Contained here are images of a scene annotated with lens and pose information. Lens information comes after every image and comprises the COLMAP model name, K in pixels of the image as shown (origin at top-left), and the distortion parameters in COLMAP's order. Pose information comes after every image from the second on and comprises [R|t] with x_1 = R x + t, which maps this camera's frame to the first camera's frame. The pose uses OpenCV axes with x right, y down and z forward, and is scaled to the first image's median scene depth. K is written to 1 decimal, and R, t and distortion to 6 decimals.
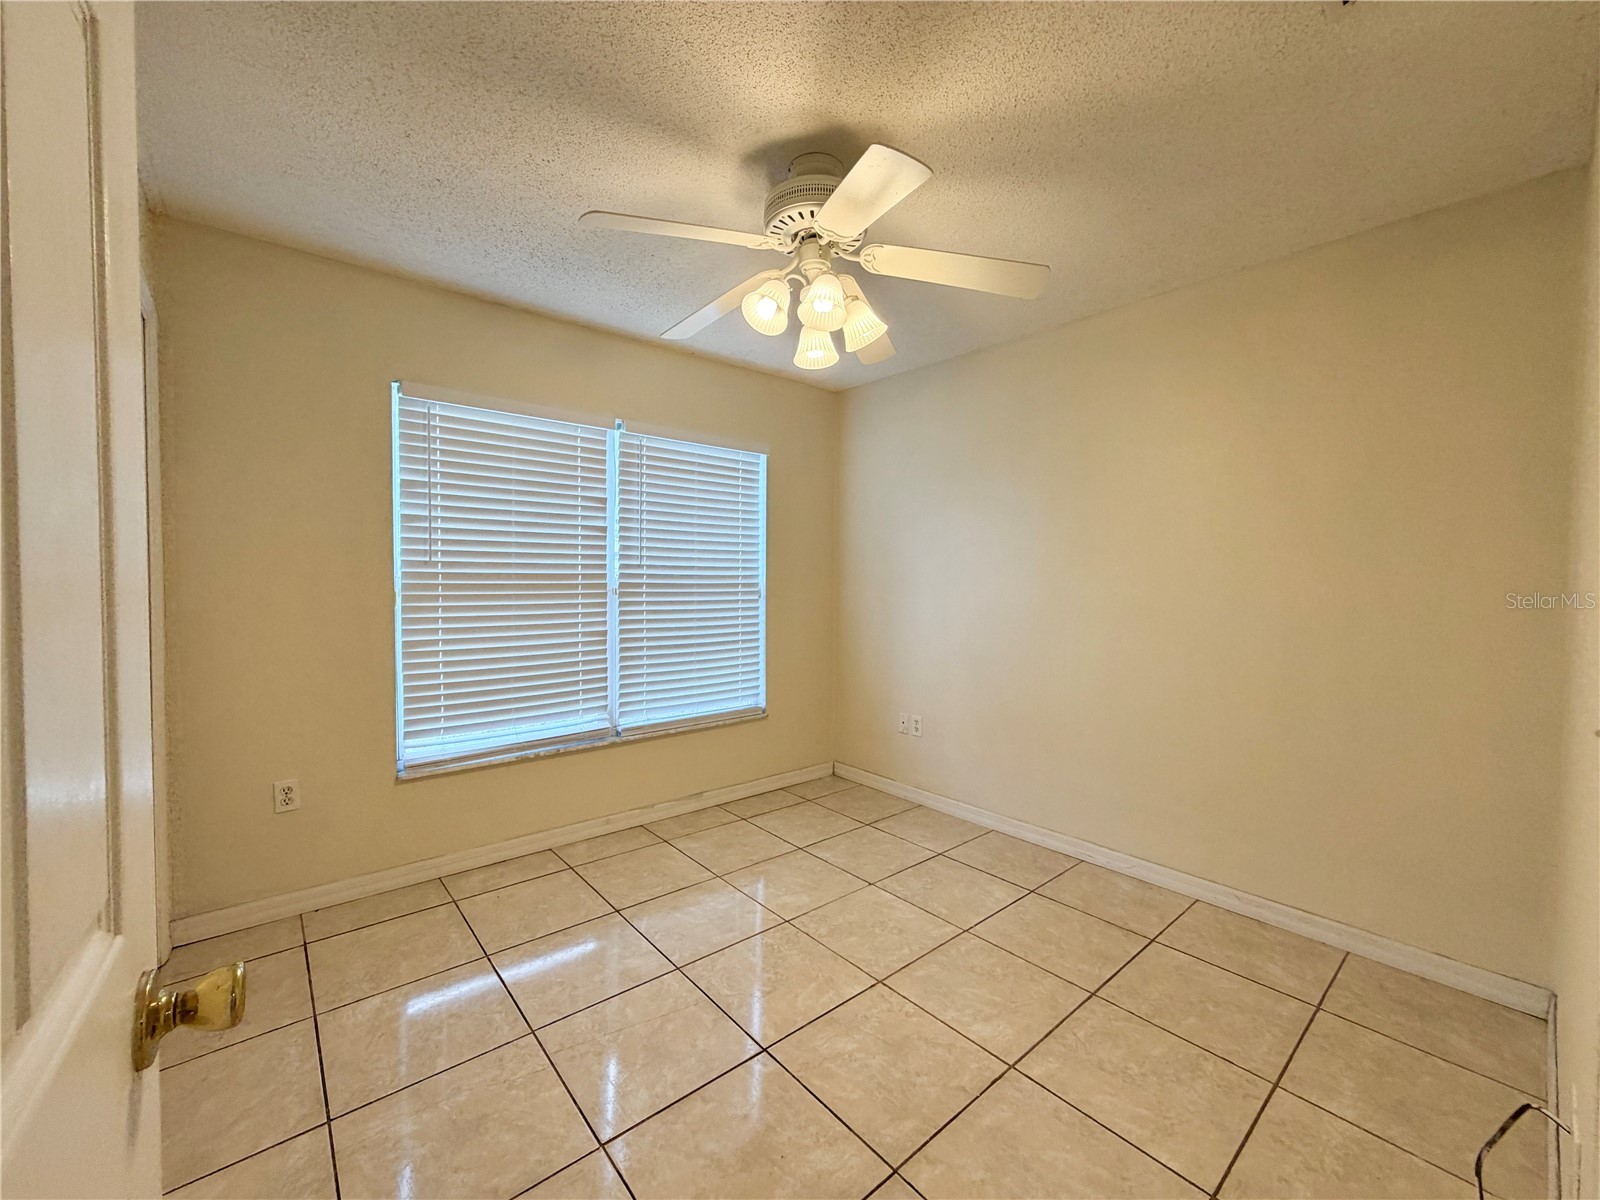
lens RADIAL K [[638.0, 0, 794.9], [0, 638.0, 599.3], [0, 0, 1]] dist [-0.000152, -0.000225]
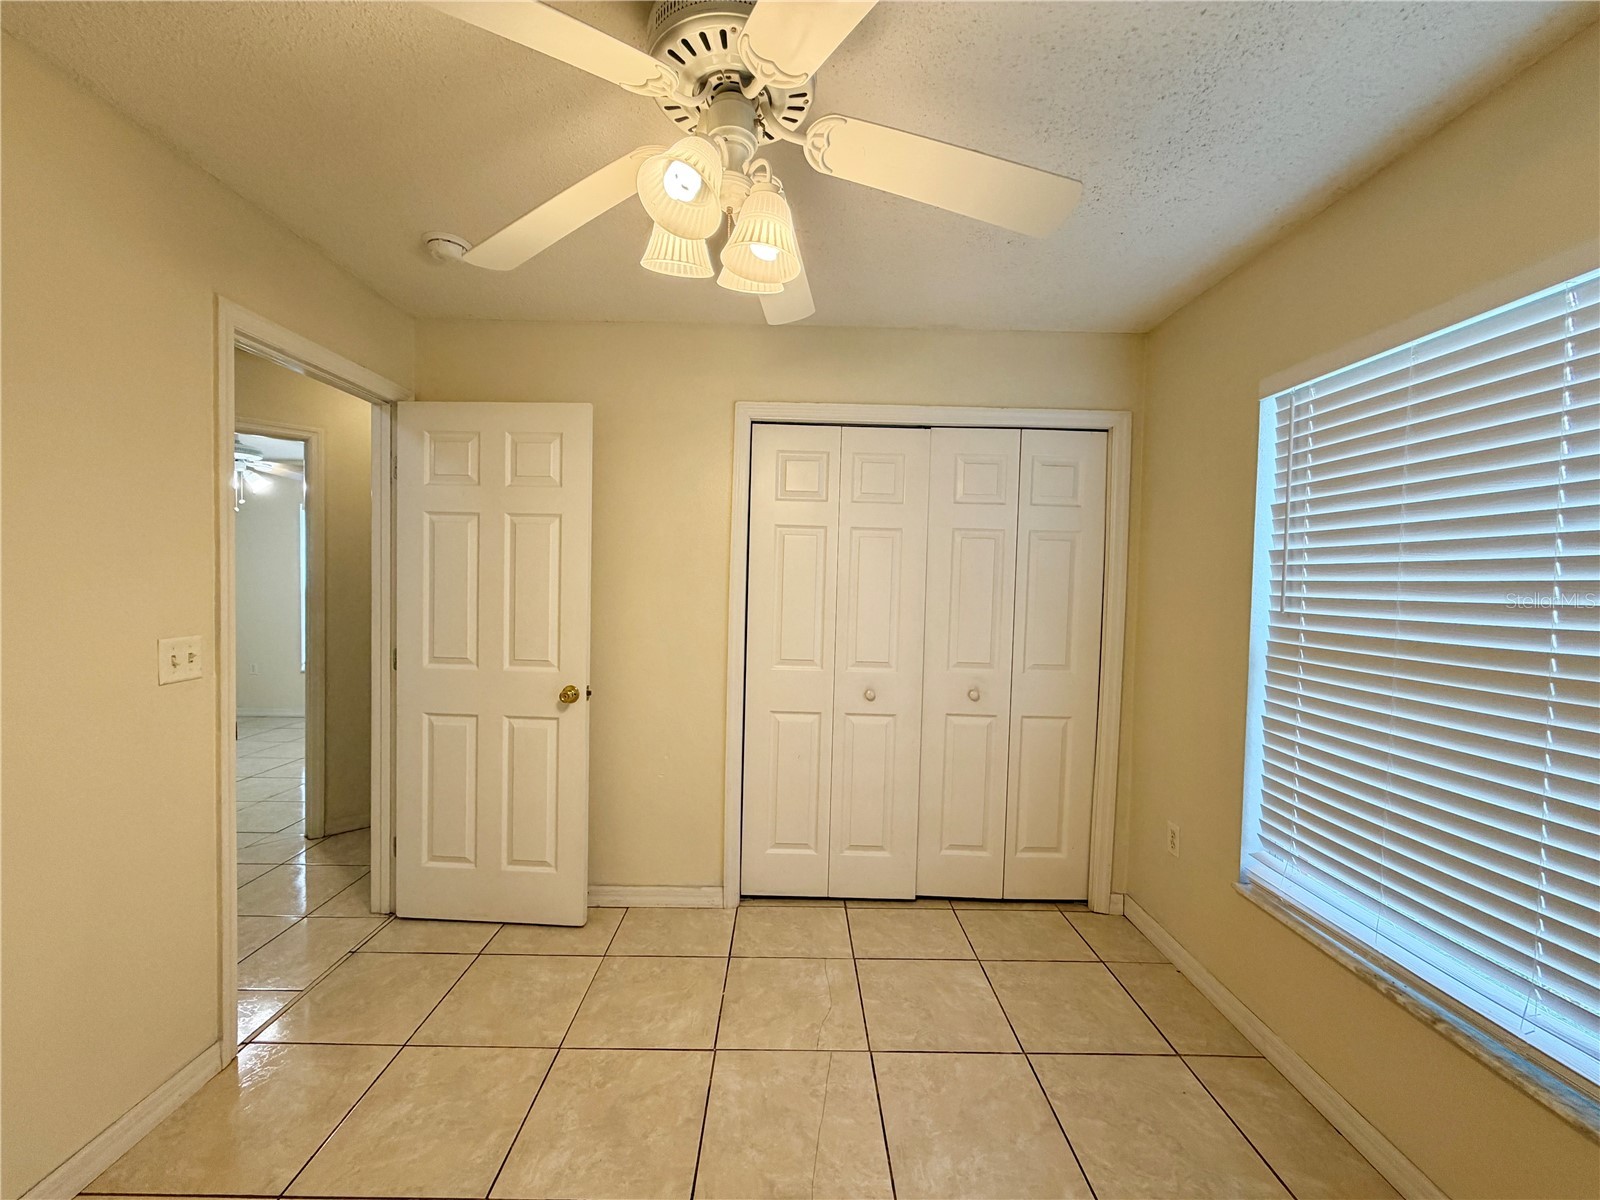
lens RADIAL K [[638.0, 0, 794.9], [0, 638.0, 599.3], [0, 0, 1]] dist [-0.000152, -0.000225]
pose [[-0.637464, 0.001692, -0.770479, 0.345069], [-0.053878, 0.997452, 0.046767, -0.082635], [0.768594, 0.071324, -0.635748, 1.075246]]
